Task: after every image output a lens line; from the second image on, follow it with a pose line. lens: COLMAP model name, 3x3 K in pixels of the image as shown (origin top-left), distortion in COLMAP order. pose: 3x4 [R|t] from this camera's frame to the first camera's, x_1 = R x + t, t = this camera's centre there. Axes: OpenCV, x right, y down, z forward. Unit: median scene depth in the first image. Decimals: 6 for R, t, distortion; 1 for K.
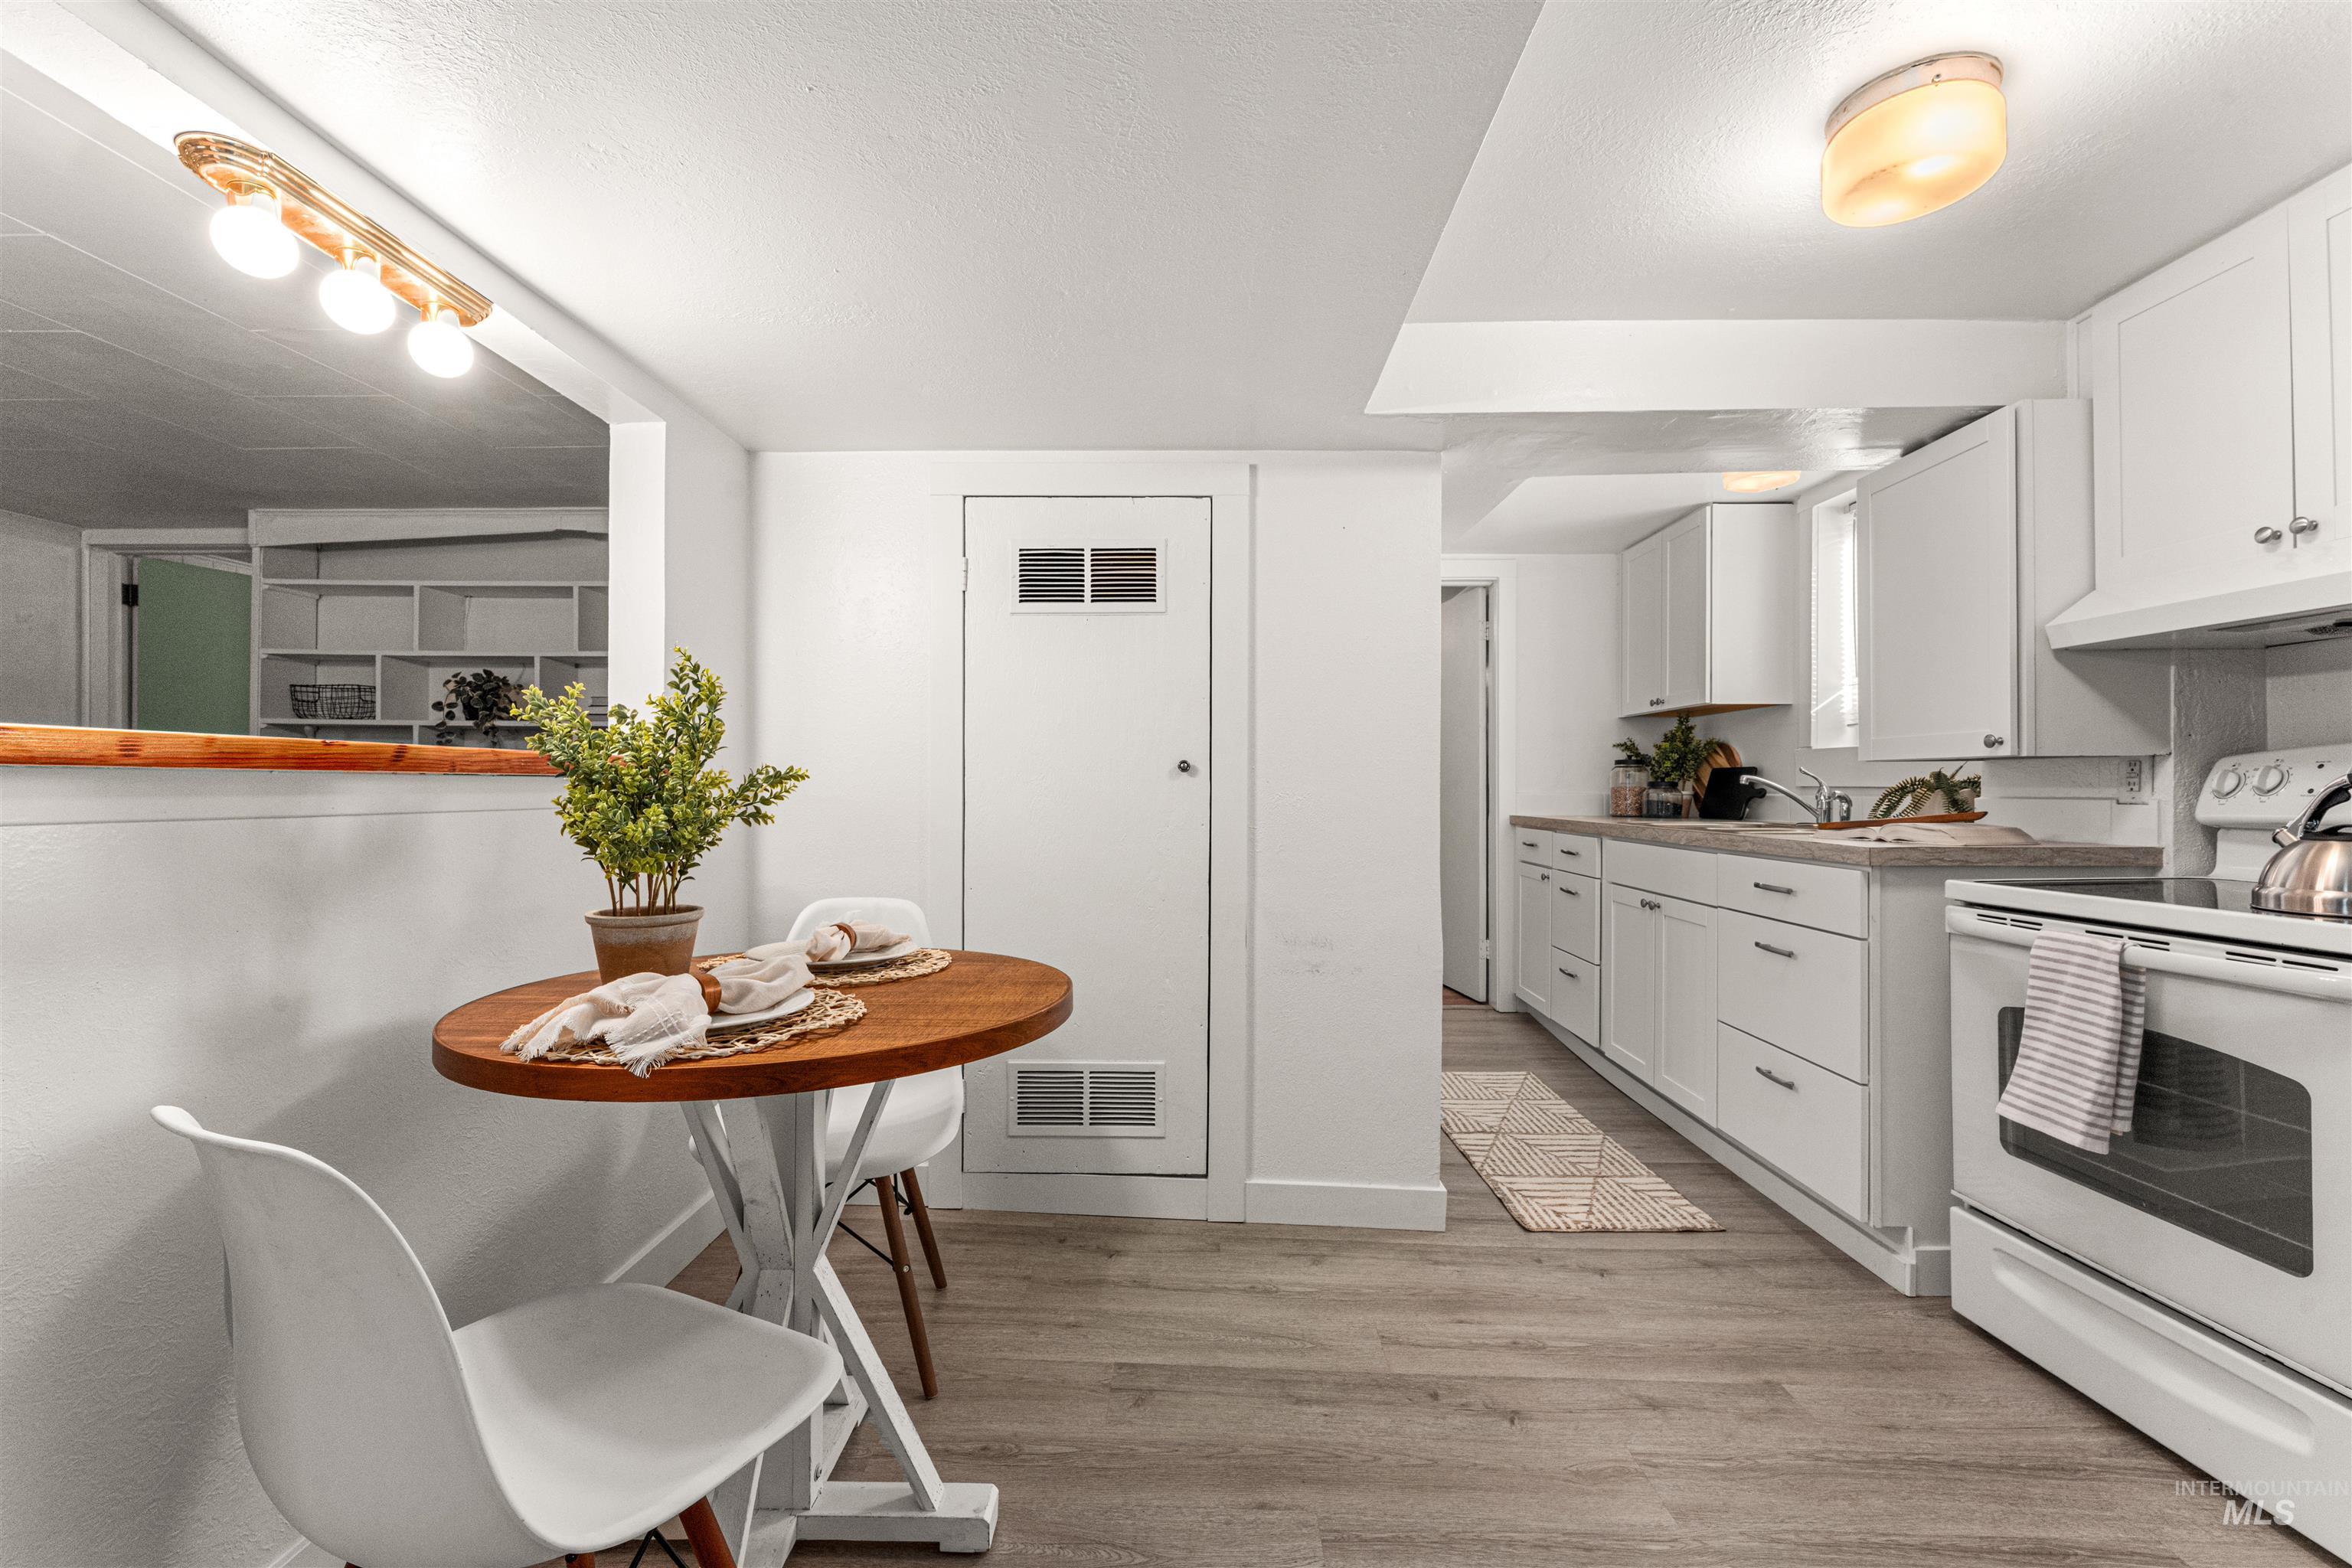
lens RADIAL K [[1002.1, 0, 1162.9], [0, 1002.1, 785.4], [0, 0, 1]] dist [-0.004203, 0.001414]
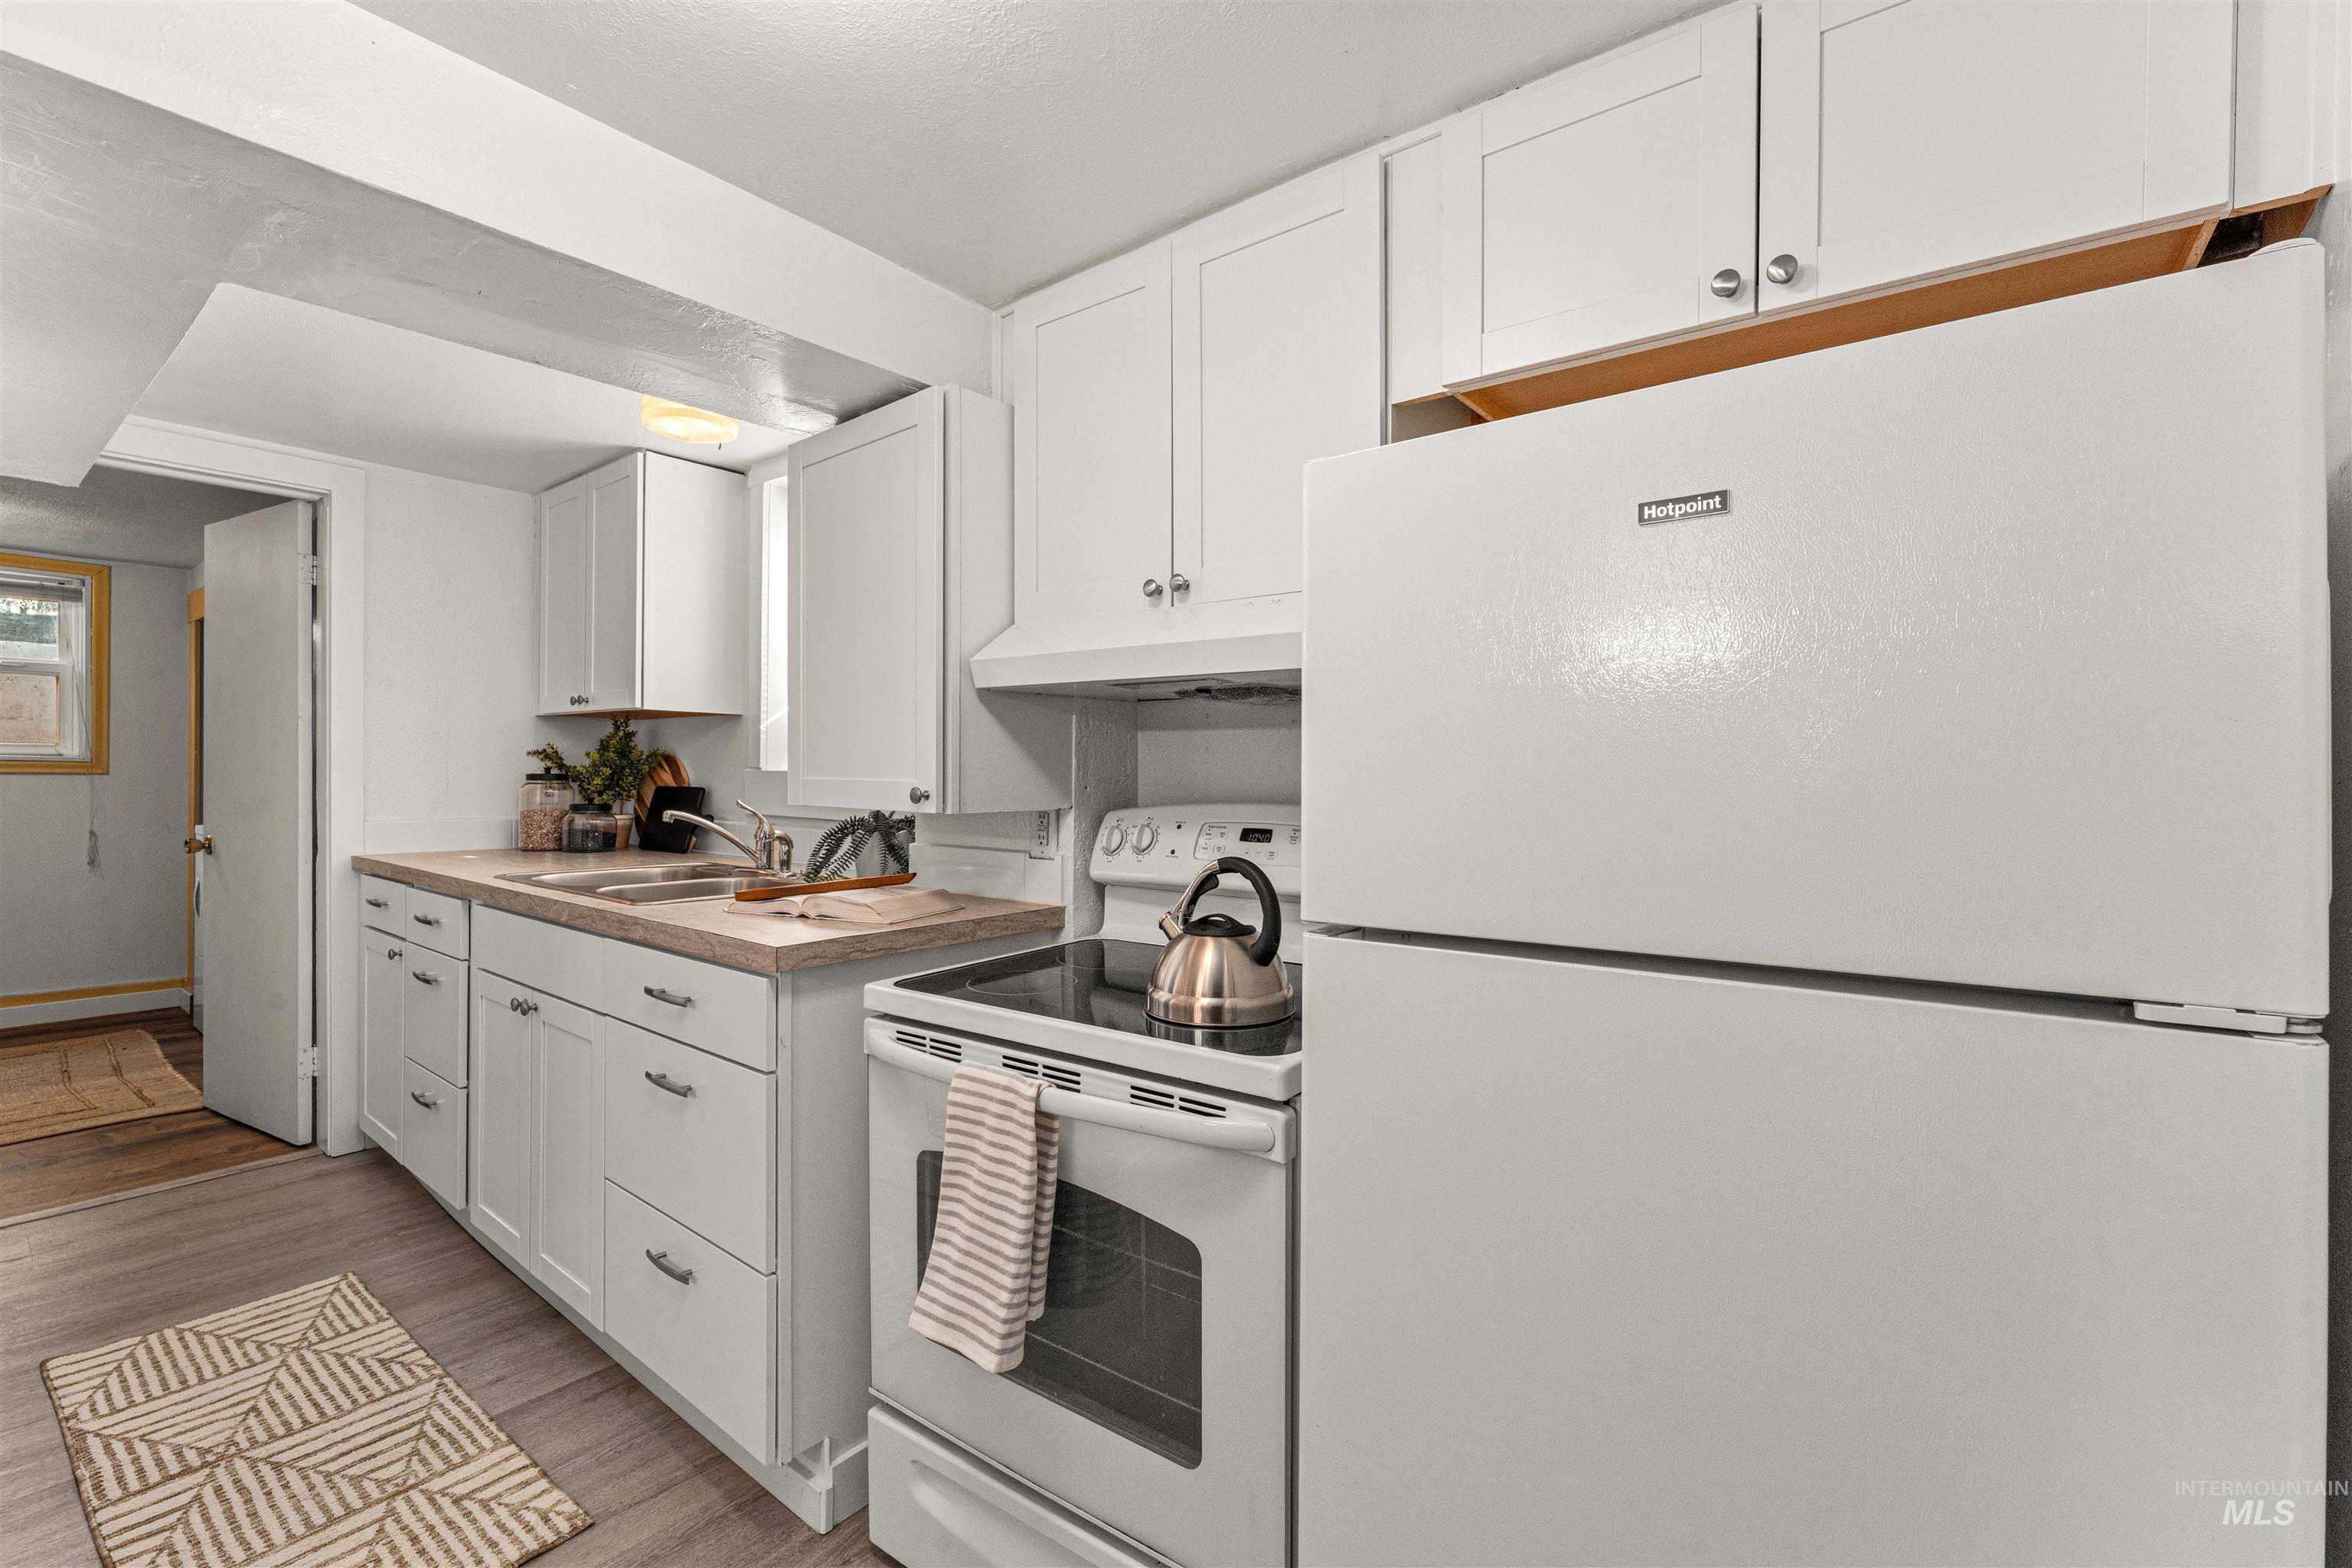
lens RADIAL K [[1002.1, 0, 1182.6], [0, 1002.1, 776.5], [0, 0, 1]] dist [-0.004203, 0.001414]
pose [[0.604018, -0.001813, 0.796968, 0.224592], [-0.009634, 0.999908, 0.009576, -0.050209], [-0.796912, -0.013462, 0.603945, 0.244416]]
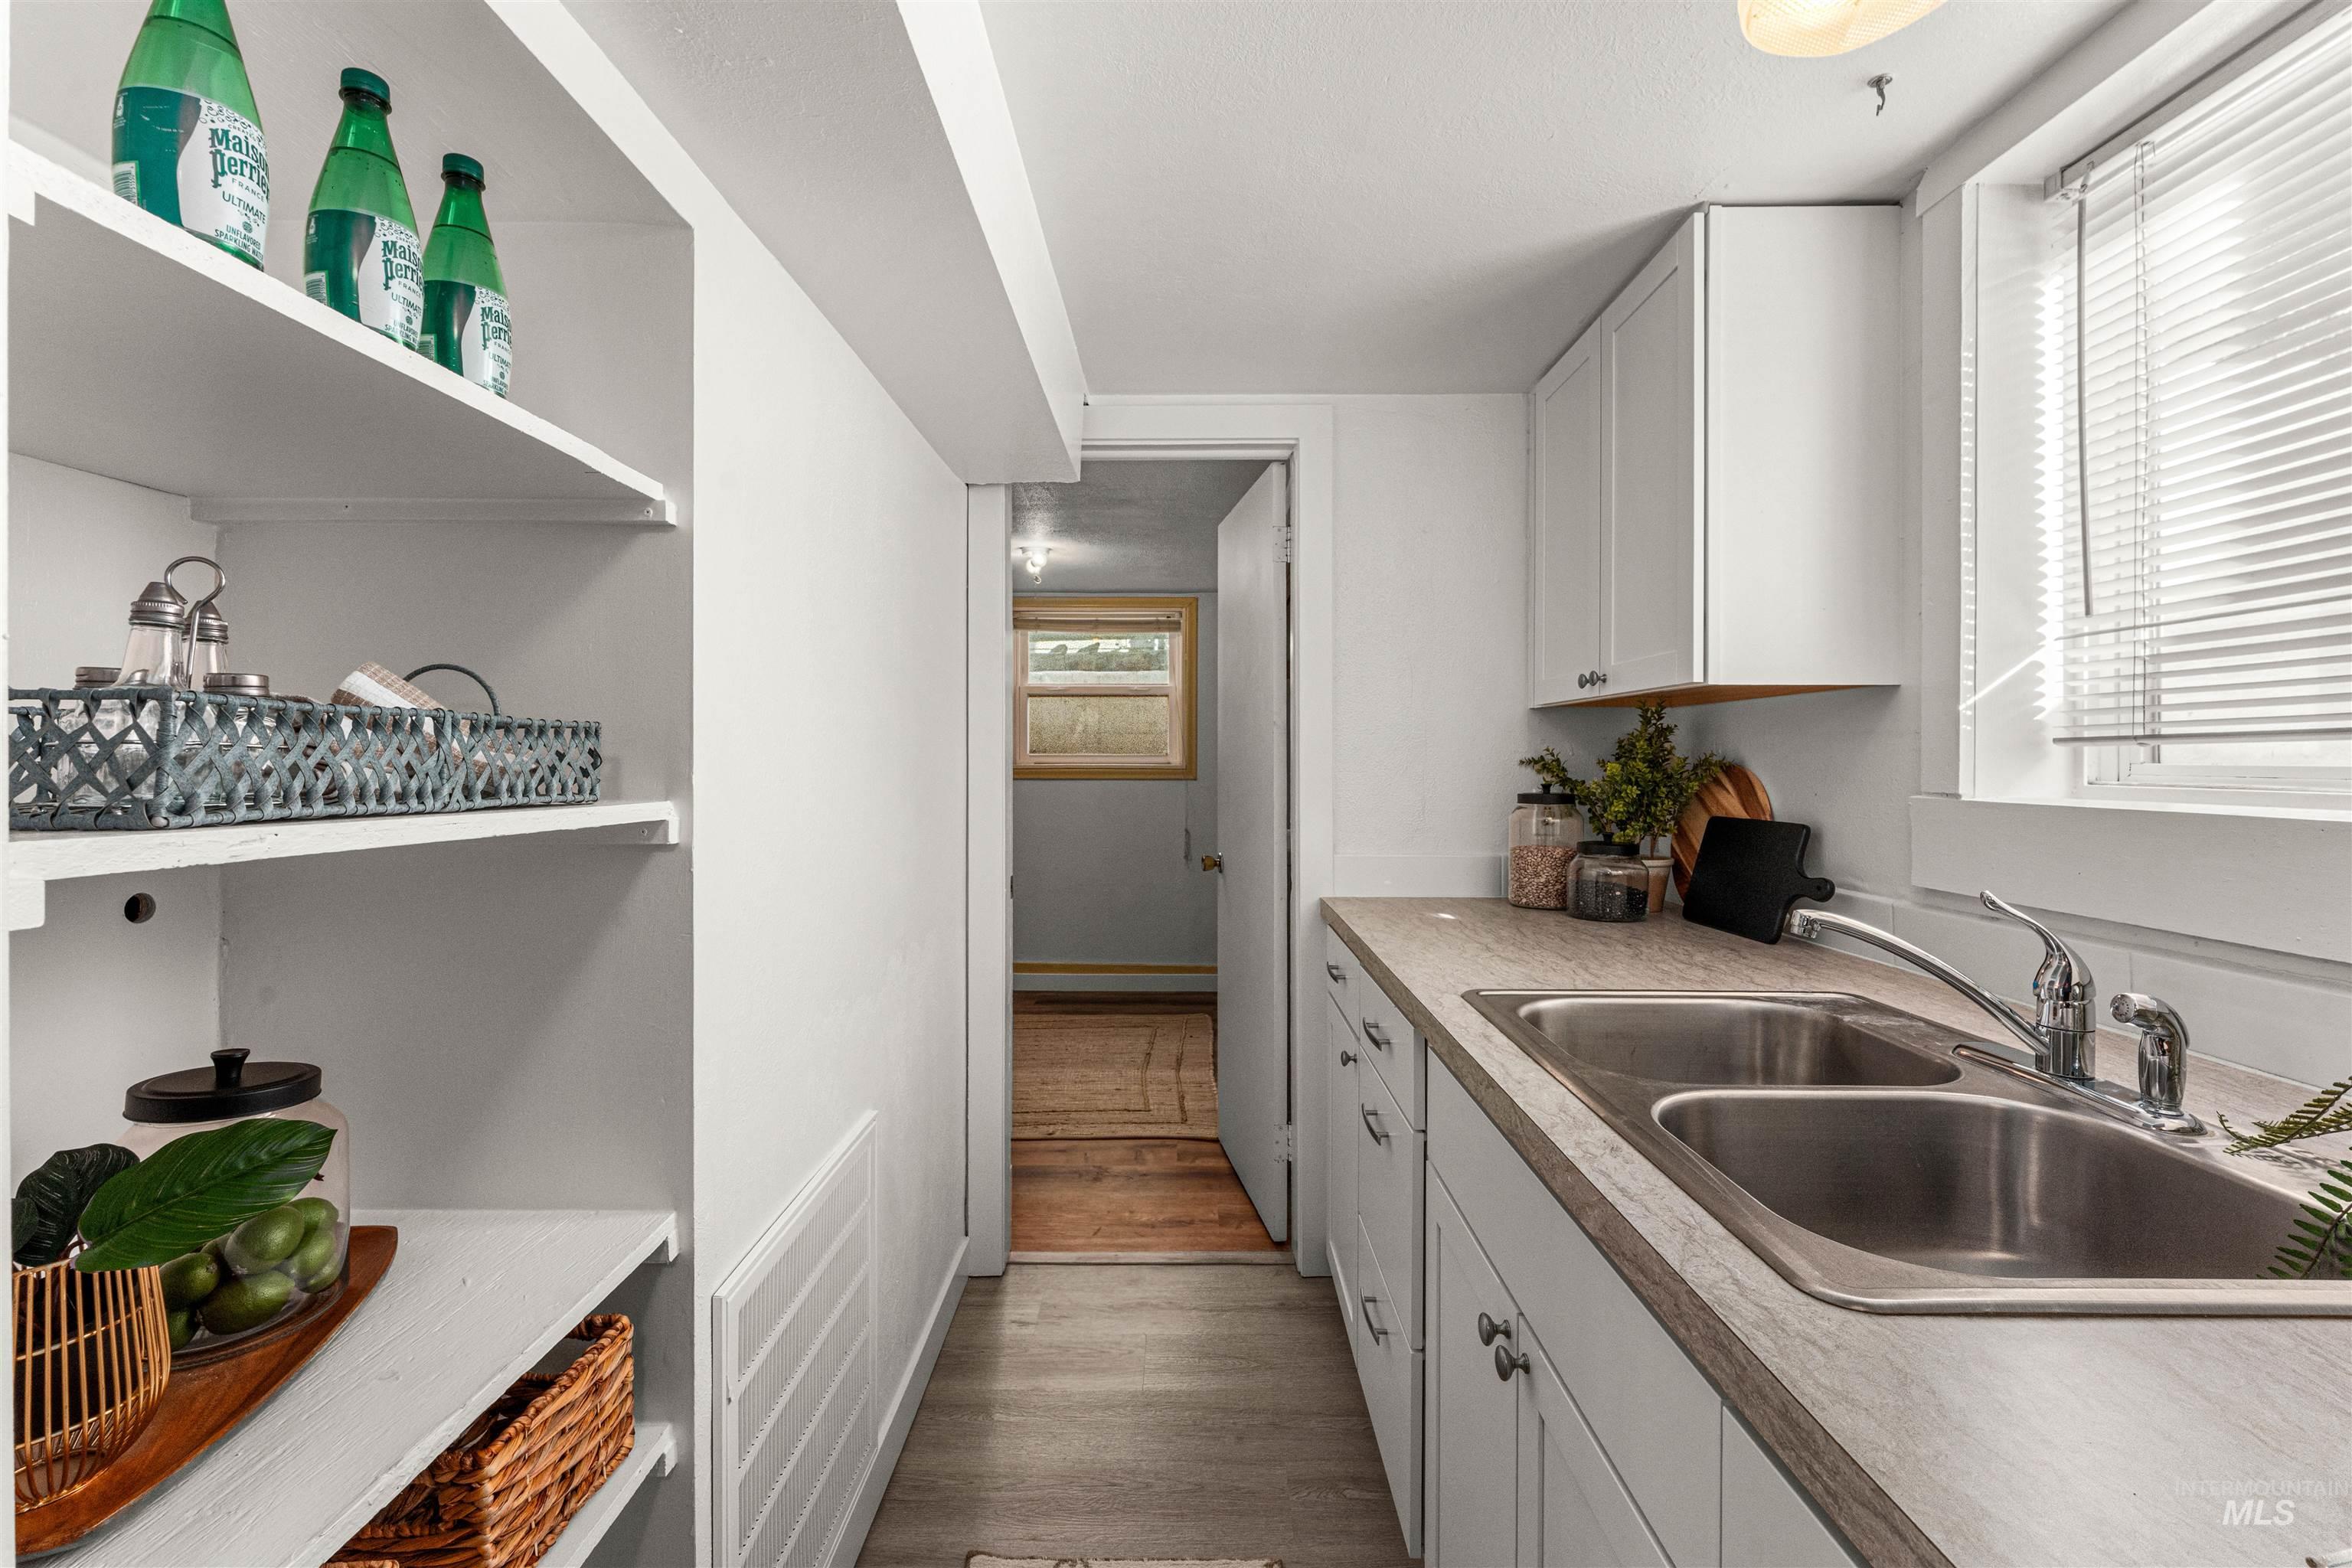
lens RADIAL K [[1002.1, 0, 1159.9], [0, 1002.1, 763.3], [0, 0, 1]] dist [-0.004203, 0.001414]
pose [[0.999954, -0.003545, -0.008908, 0.395914], [0.003609, 0.999968, 0.007186, -0.064271], [0.008883, -0.007218, 0.999934, 0.709076]]
